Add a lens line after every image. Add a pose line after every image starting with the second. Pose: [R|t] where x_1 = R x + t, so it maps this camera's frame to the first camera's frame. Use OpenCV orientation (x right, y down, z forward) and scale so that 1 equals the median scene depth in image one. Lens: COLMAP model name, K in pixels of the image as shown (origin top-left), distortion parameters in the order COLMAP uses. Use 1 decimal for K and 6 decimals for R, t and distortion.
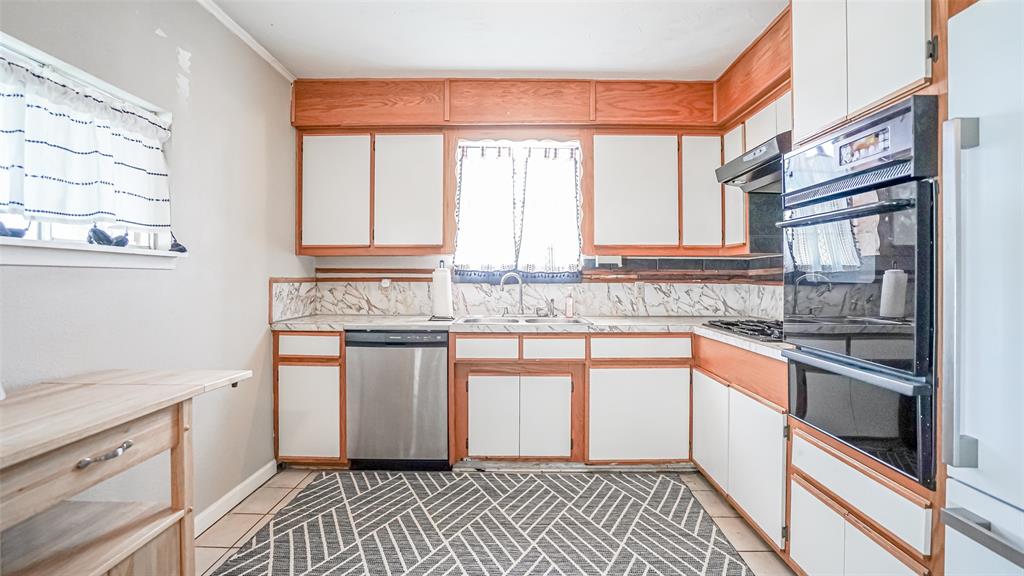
lens RADIAL K [[476.0, 0, 514.6], [0, 476.0, 276.4], [0, 0, 1]] dist [-0.062271, 0.025609]
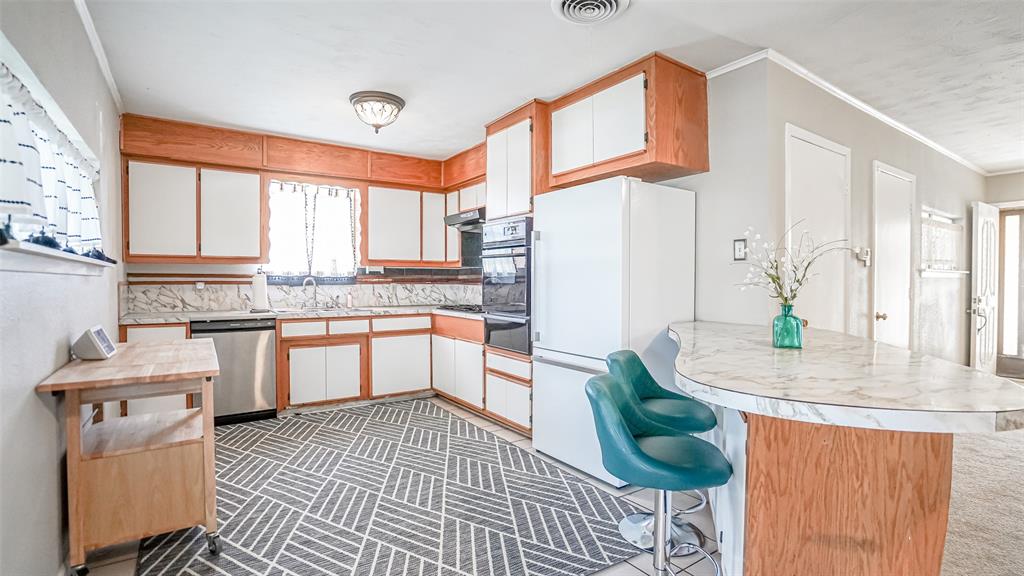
lens RADIAL K [[480.4, 0, 509.0], [0, 480.4, 273.5], [0, 0, 1]] dist [-0.045895, 0.014026]
pose [[0.820600, 0.005233, 0.571480, -0.374985], [0.000534, 0.999951, -0.009923, -0.005555], [-0.571503, 0.008447, 0.820556, -0.566548]]
